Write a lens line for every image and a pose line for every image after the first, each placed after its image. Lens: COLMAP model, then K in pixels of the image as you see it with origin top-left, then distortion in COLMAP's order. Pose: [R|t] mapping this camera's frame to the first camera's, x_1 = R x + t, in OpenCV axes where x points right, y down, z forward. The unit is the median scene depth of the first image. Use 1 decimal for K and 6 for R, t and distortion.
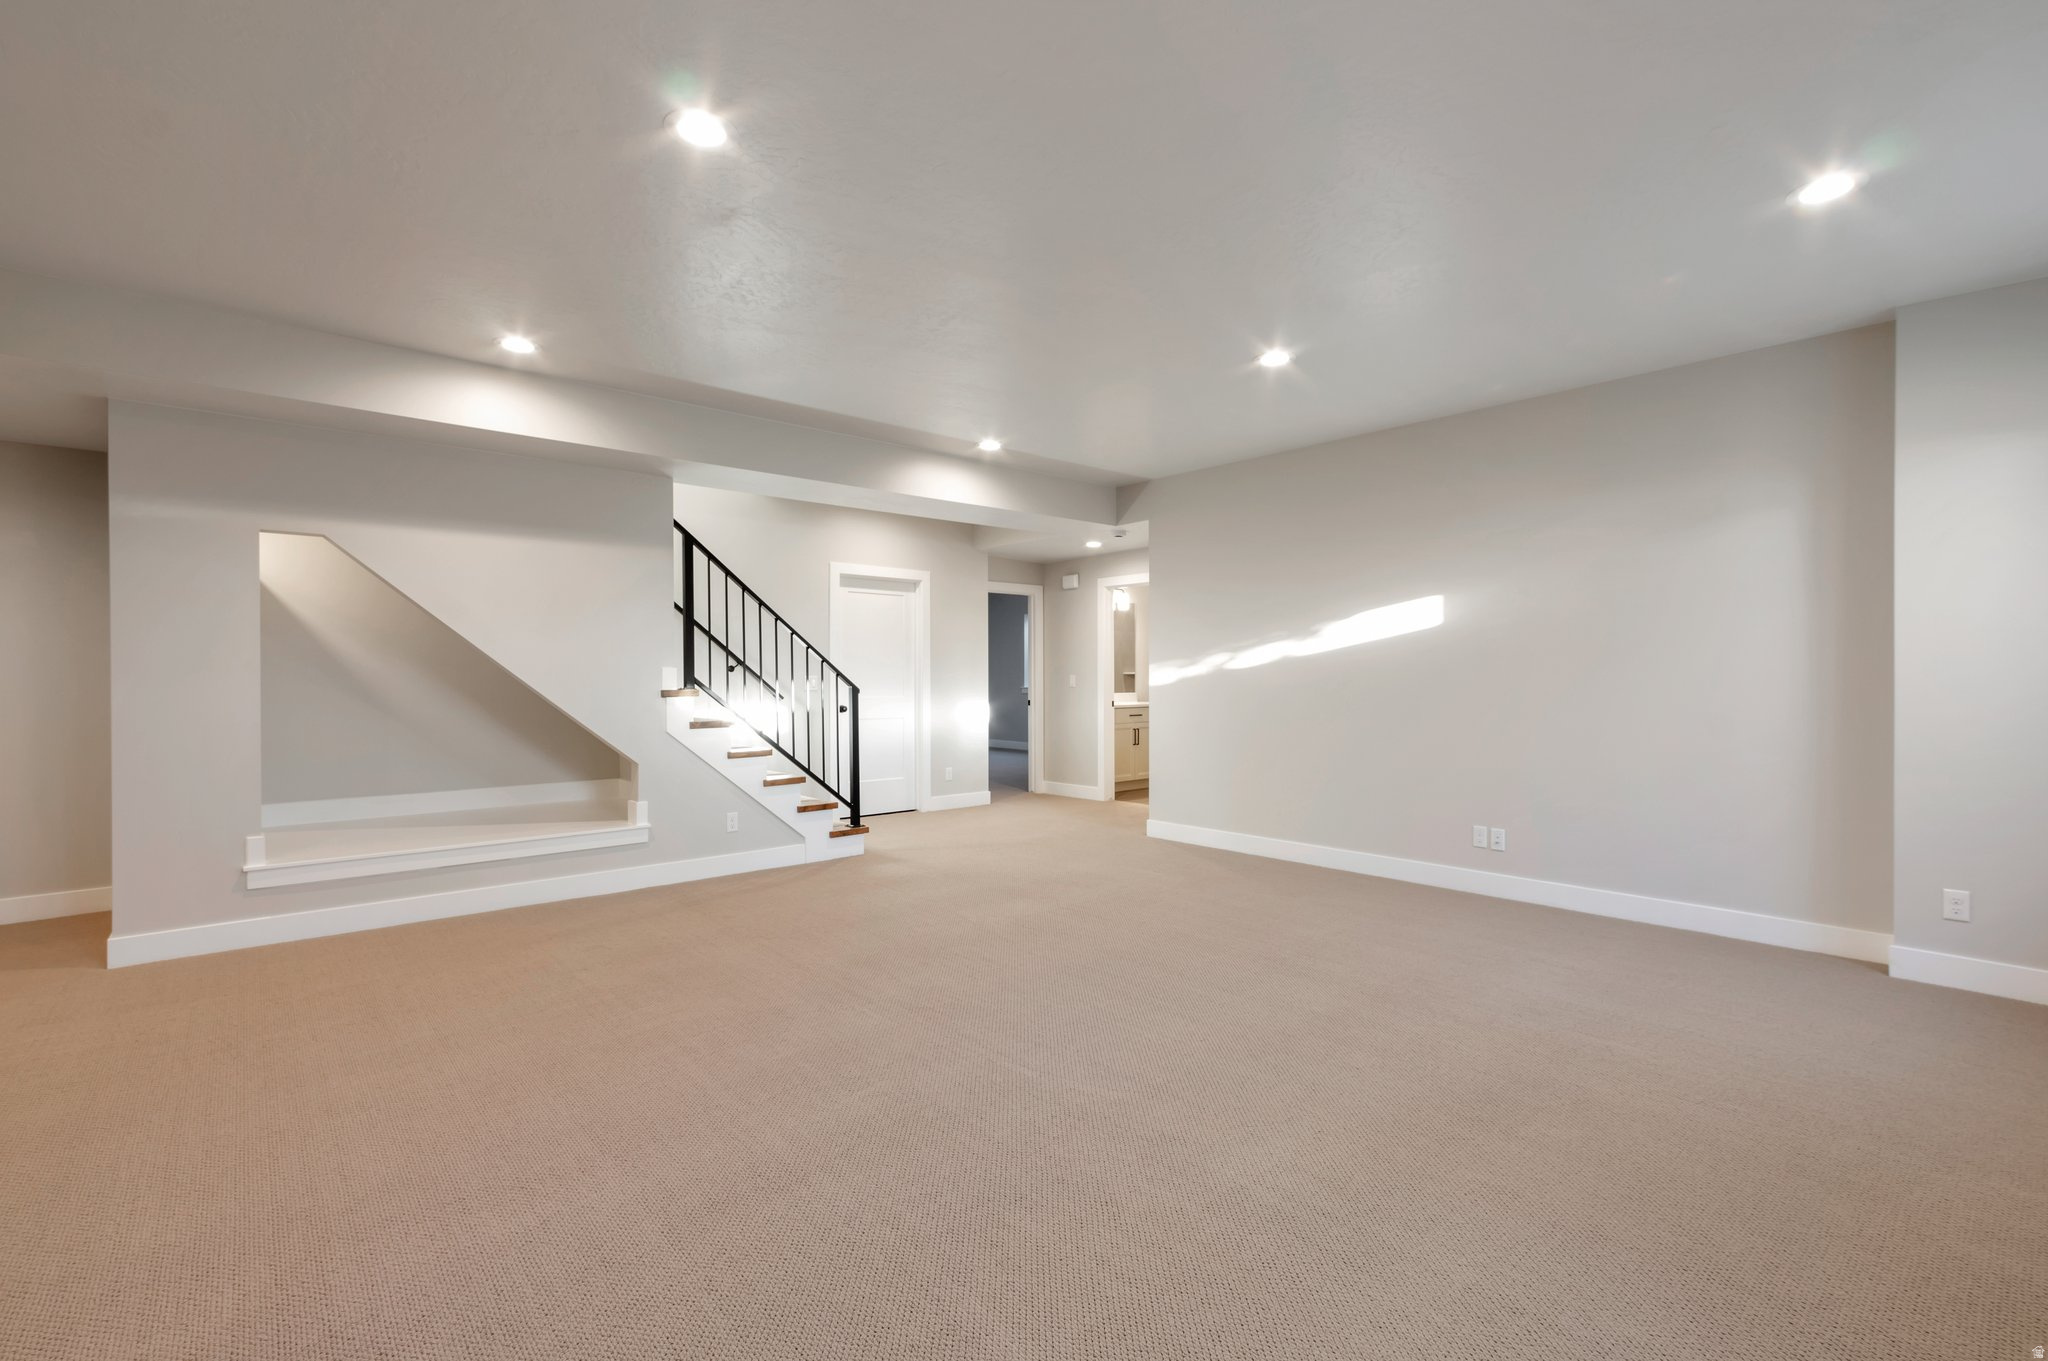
lens RADIAL K [[918.6, 0, 1020.7], [0, 918.6, 669.0], [0, 0, 1]] dist [-0.000008, 0.000009]
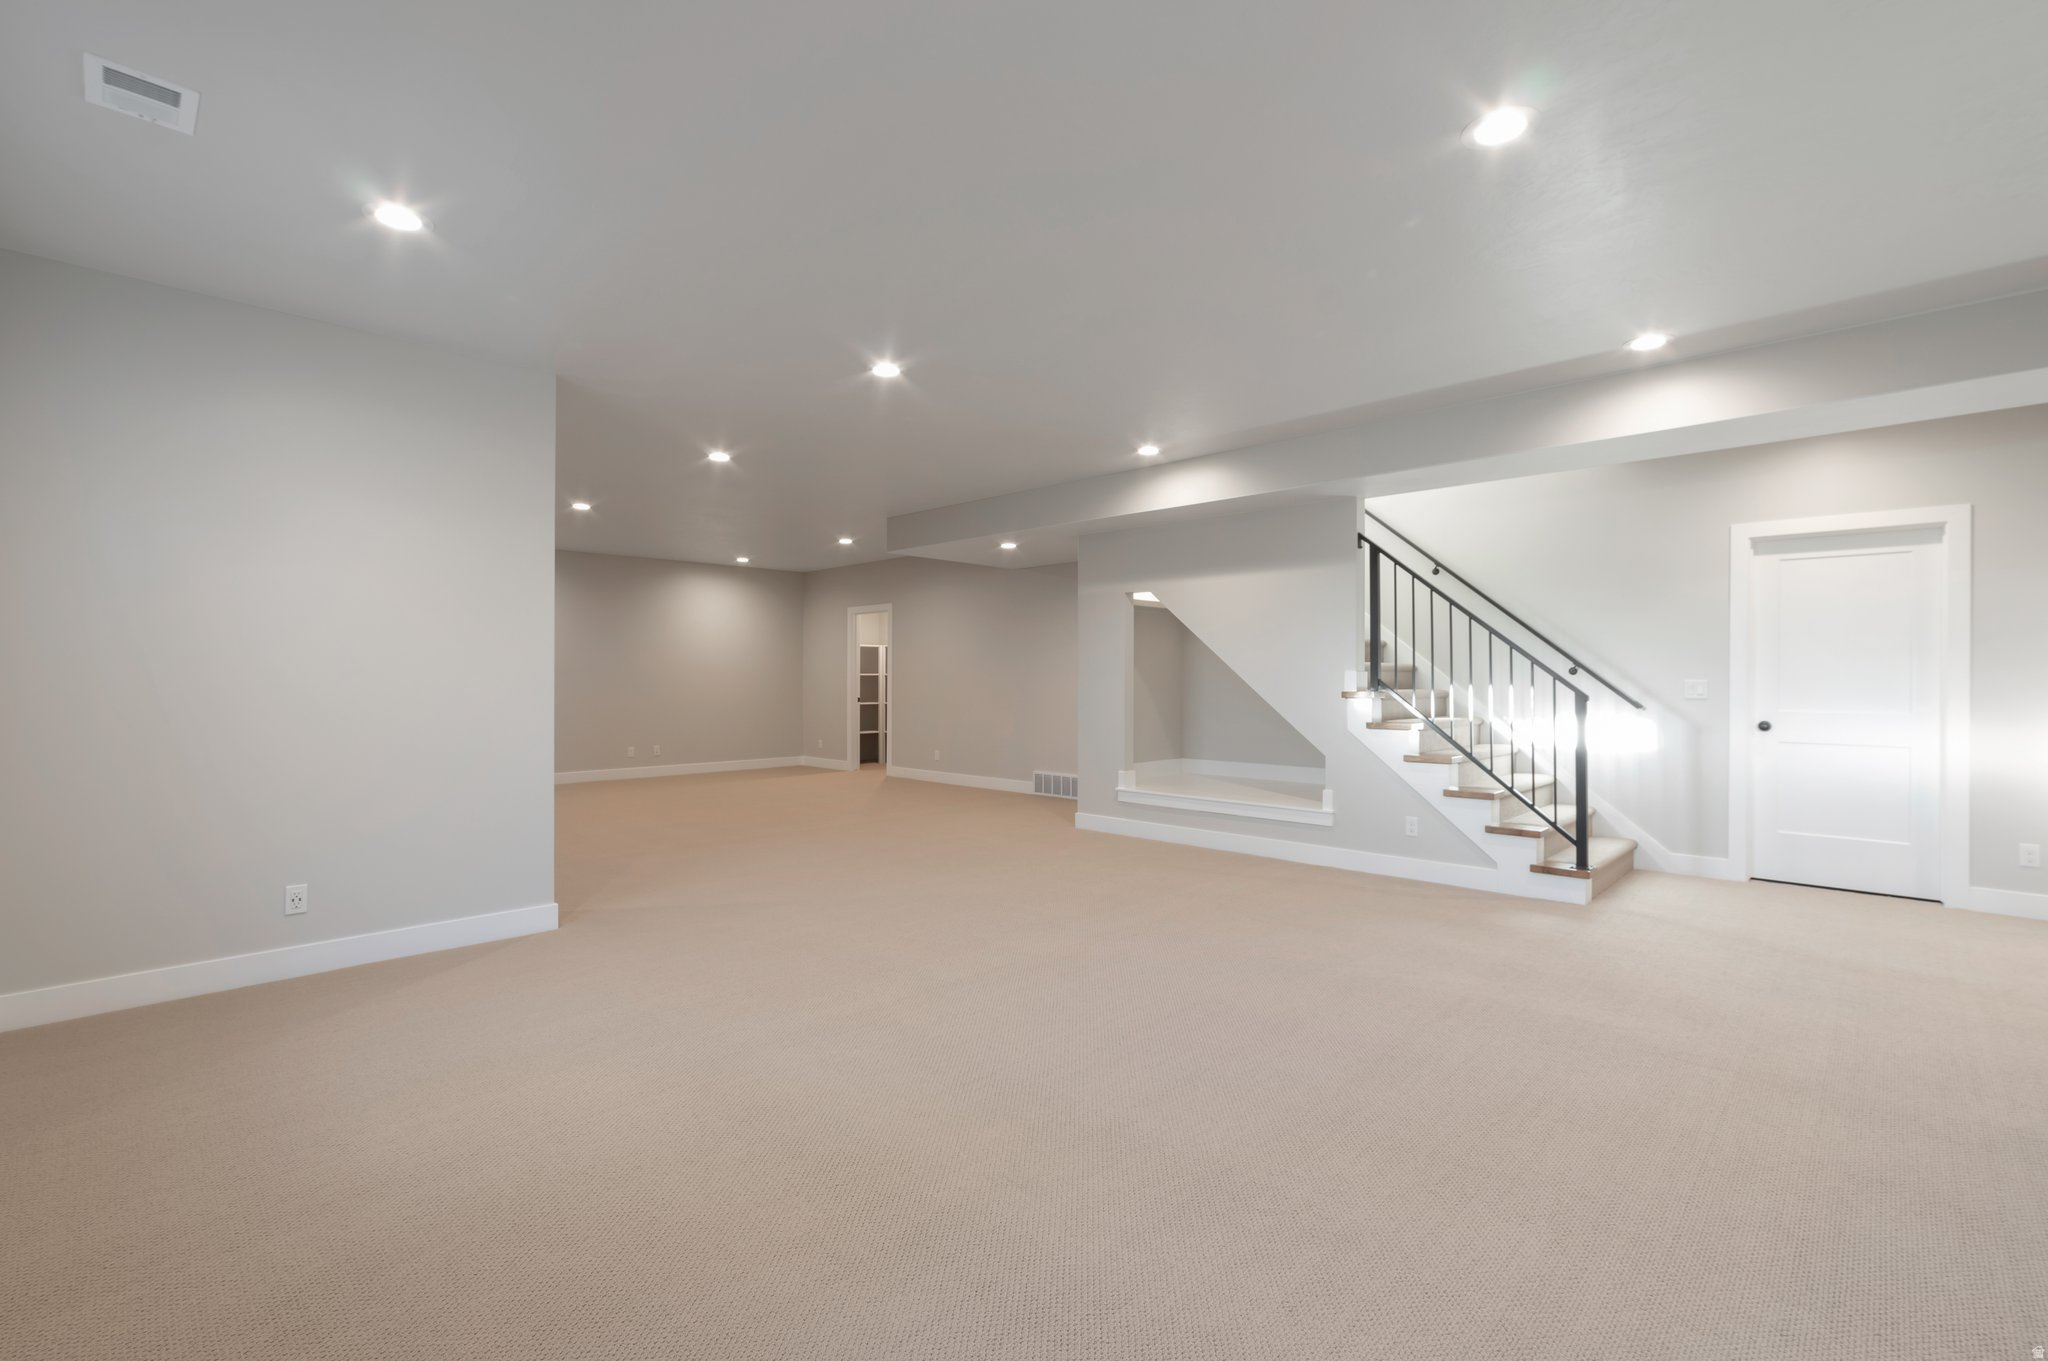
lens RADIAL K [[918.6, 0, 1020.7], [0, 918.6, 669.0], [0, 0, 1]] dist [-0.000008, 0.000009]
pose [[0.078025, -0.009786, -0.996903, 0.643493], [0.004401, 0.999945, -0.009472, 0.004437], [0.996942, -0.003648, 0.078064, 0.503061]]
